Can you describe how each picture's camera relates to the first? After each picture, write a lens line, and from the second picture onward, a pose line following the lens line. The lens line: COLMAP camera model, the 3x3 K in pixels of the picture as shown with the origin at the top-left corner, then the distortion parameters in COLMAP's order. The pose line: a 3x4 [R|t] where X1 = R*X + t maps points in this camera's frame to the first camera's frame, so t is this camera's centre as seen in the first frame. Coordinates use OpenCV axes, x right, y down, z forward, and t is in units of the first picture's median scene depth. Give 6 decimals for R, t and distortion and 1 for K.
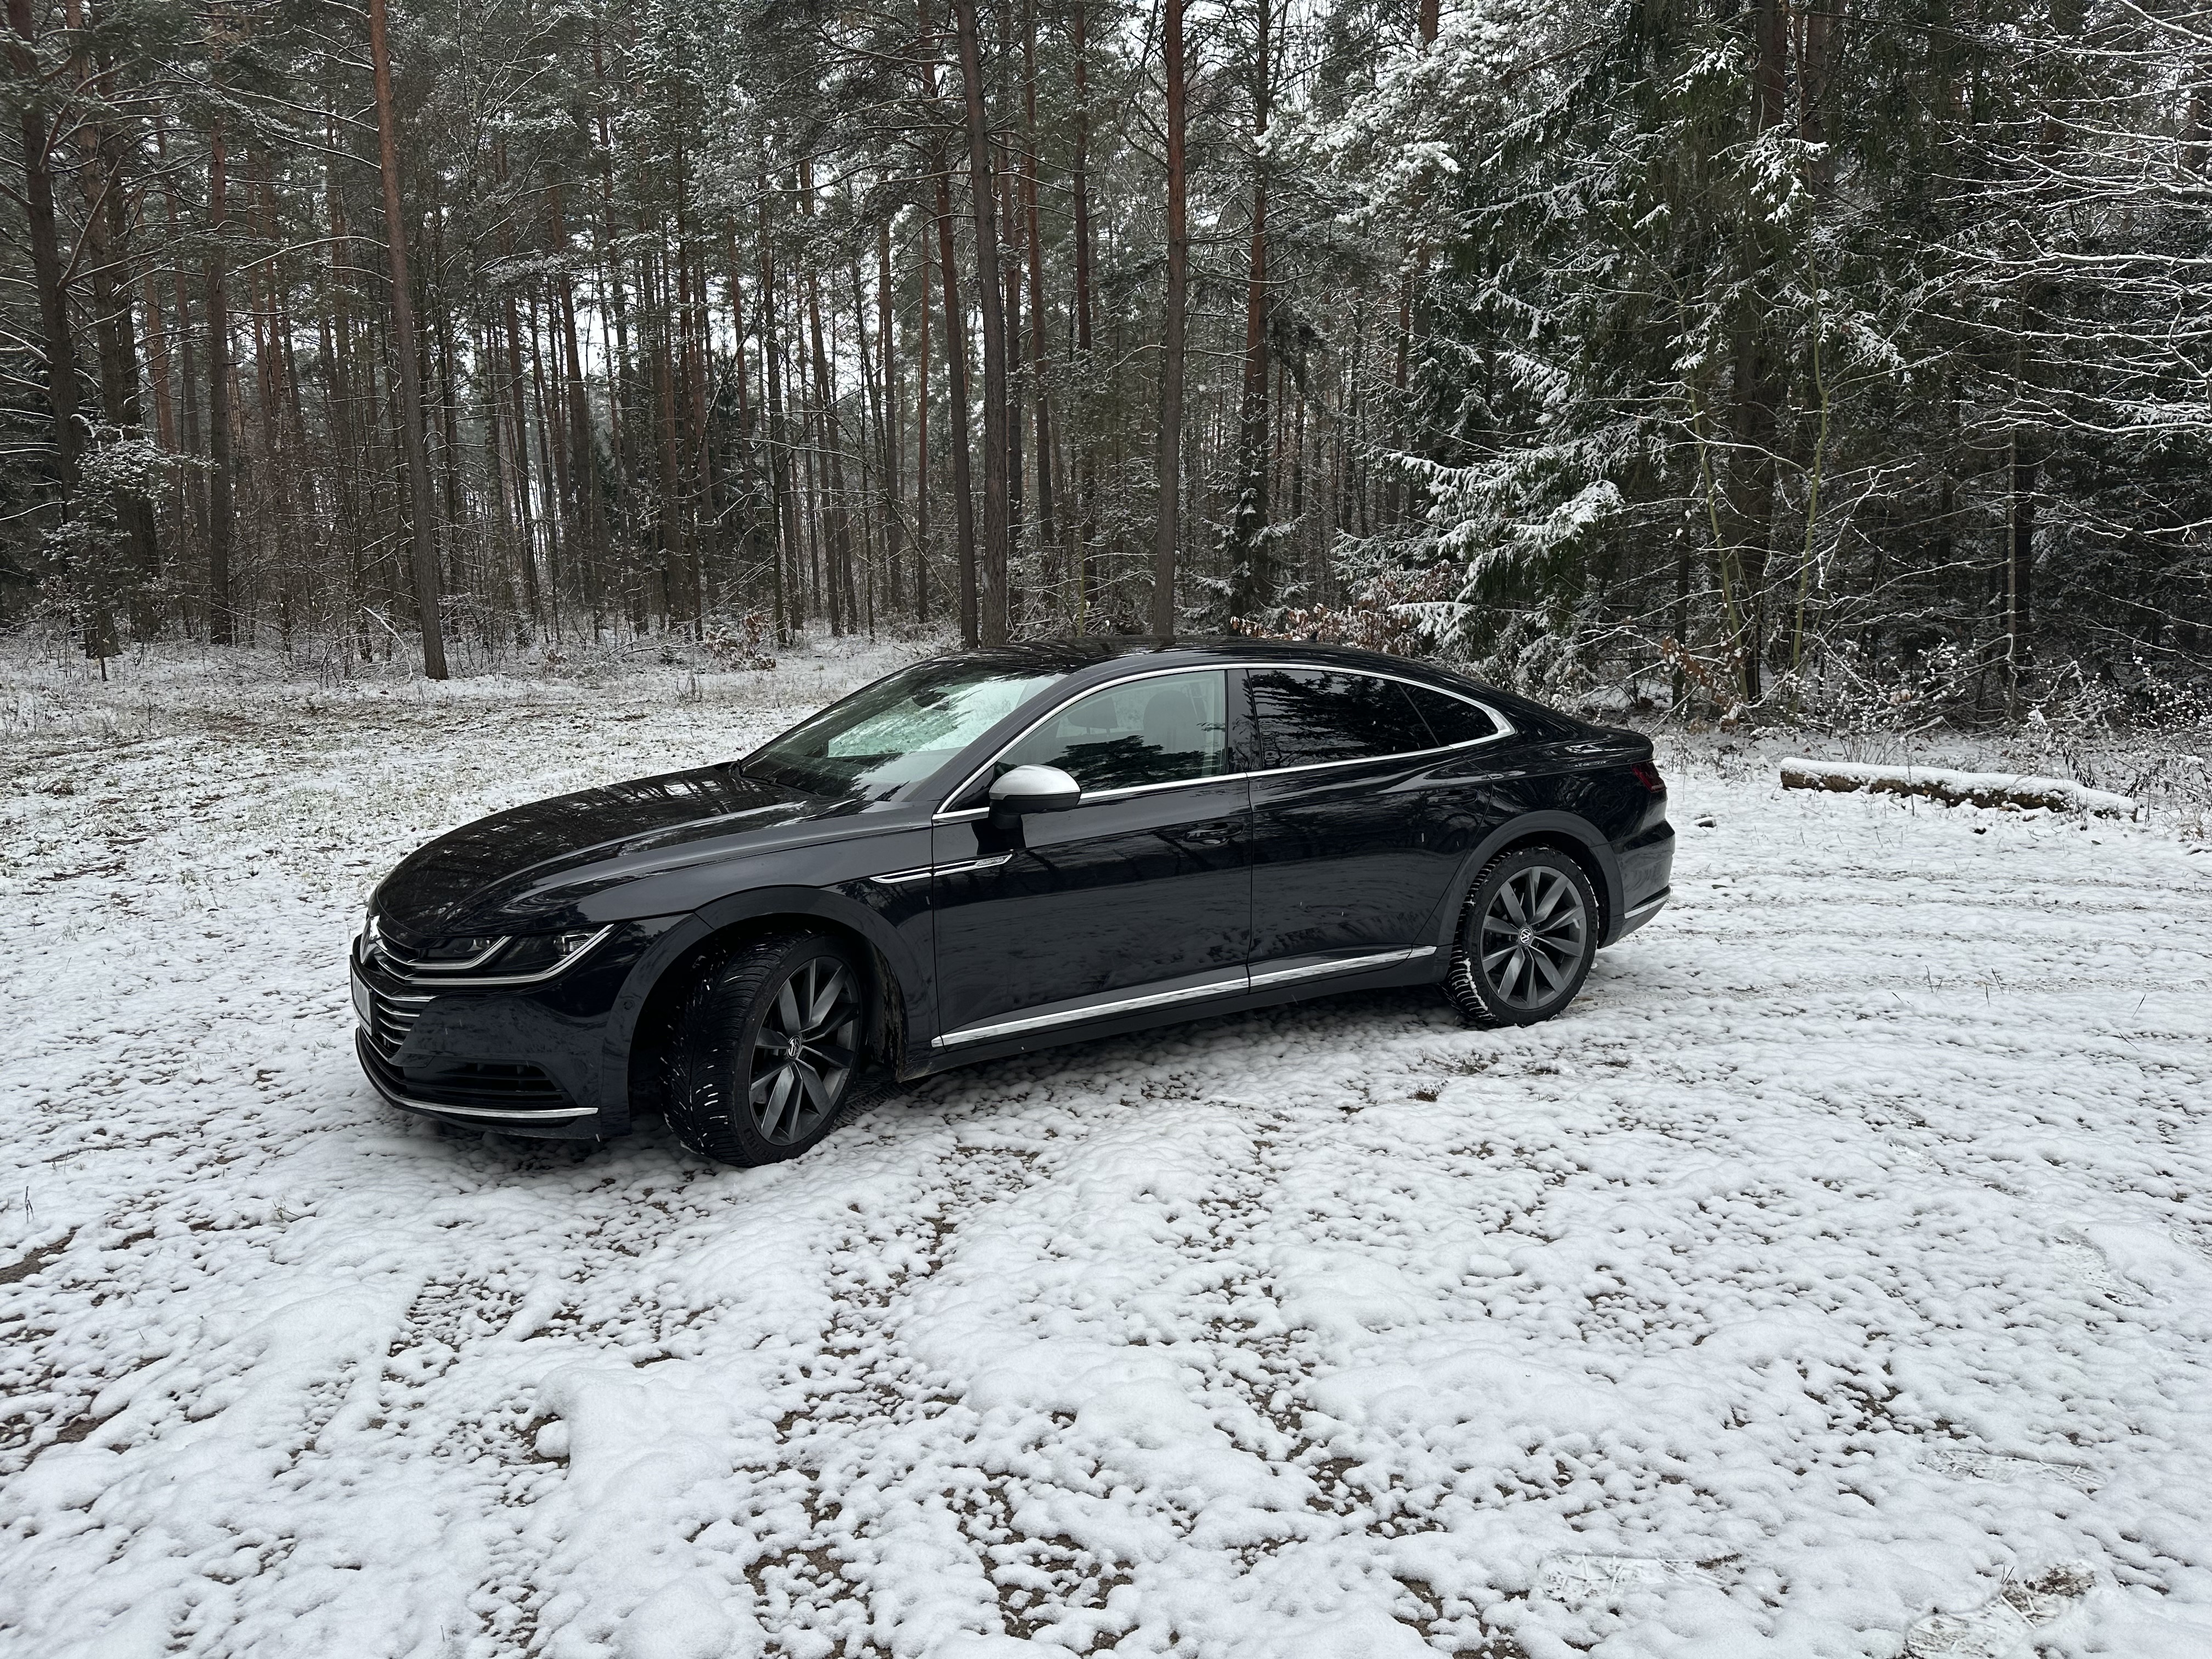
lens RADIAL K [[1499.7, 0, 1085.7], [0, 1499.7, 795.6], [0, 0, 1]] dist [0.096784, -0.129634]
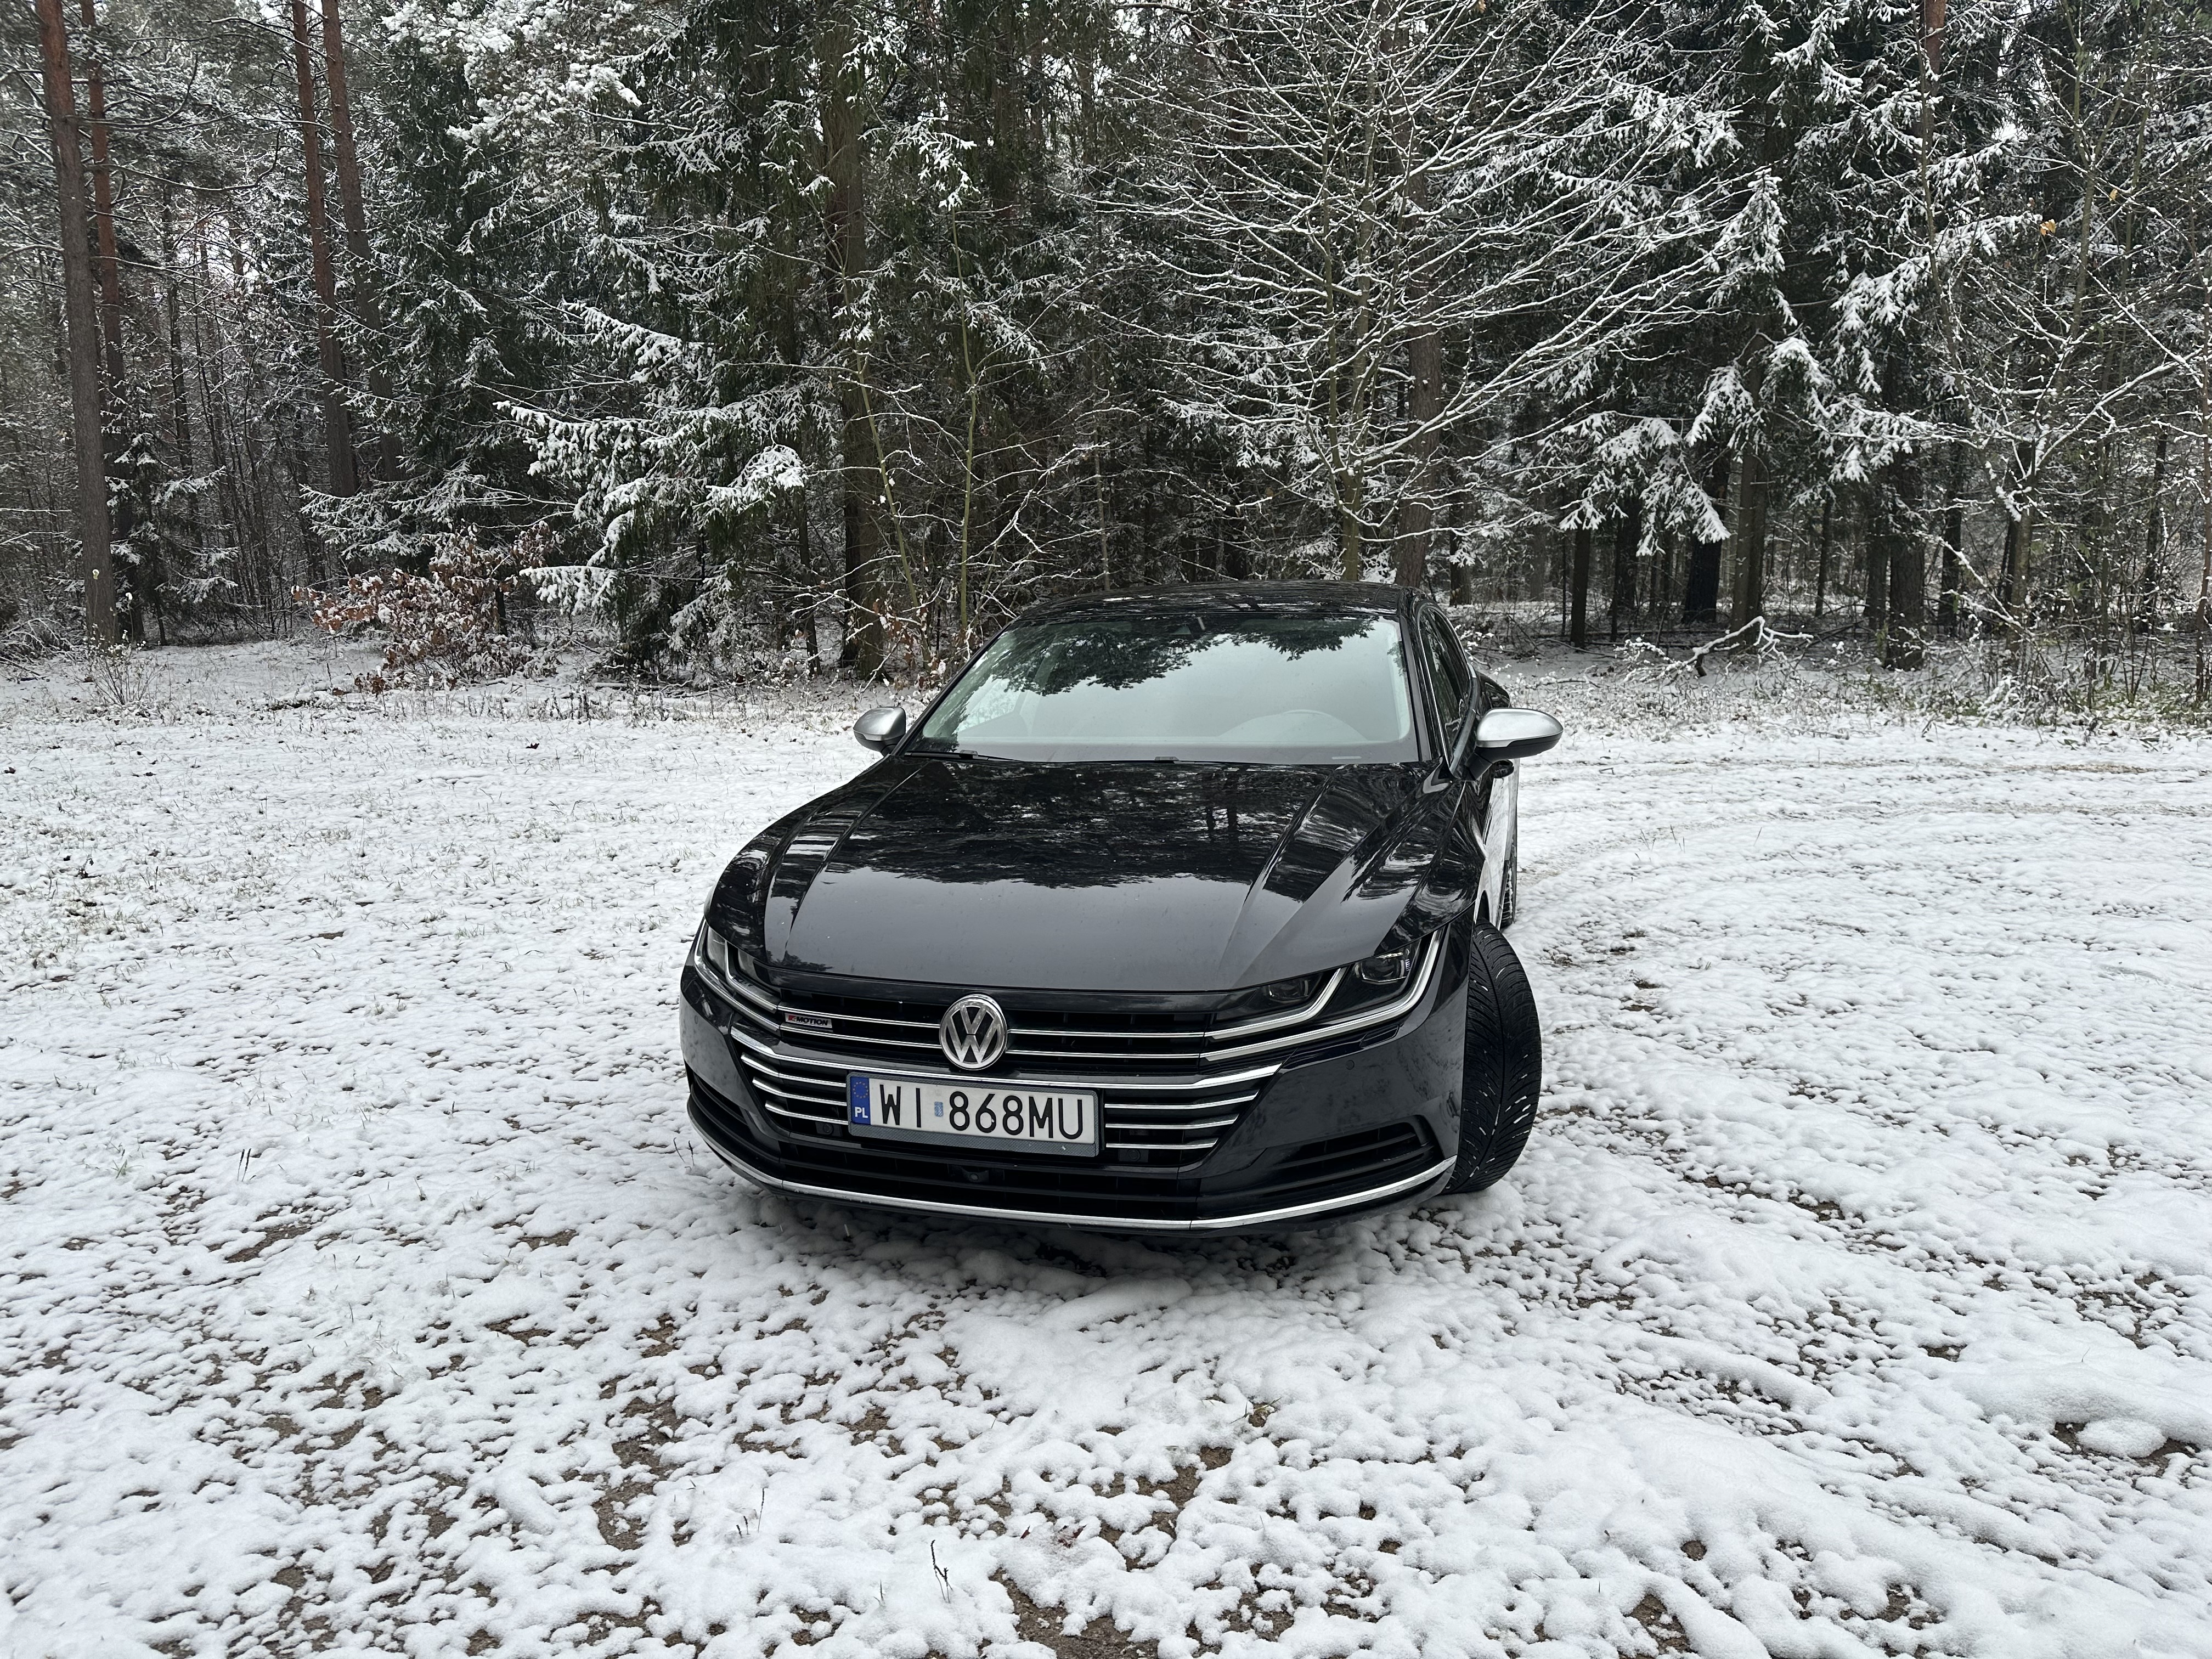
lens RADIAL K [[1511.8, 0, 1106.0], [0, 1511.8, 829.5], [0, 0, 1]] dist [0.004121, 0.000351]
pose [[0.749188, -0.124997, 0.650457, -0.189147], [0.096871, 0.992150, 0.079084, -0.010977], [-0.655236, 0.003761, 0.755415, 0.097887]]
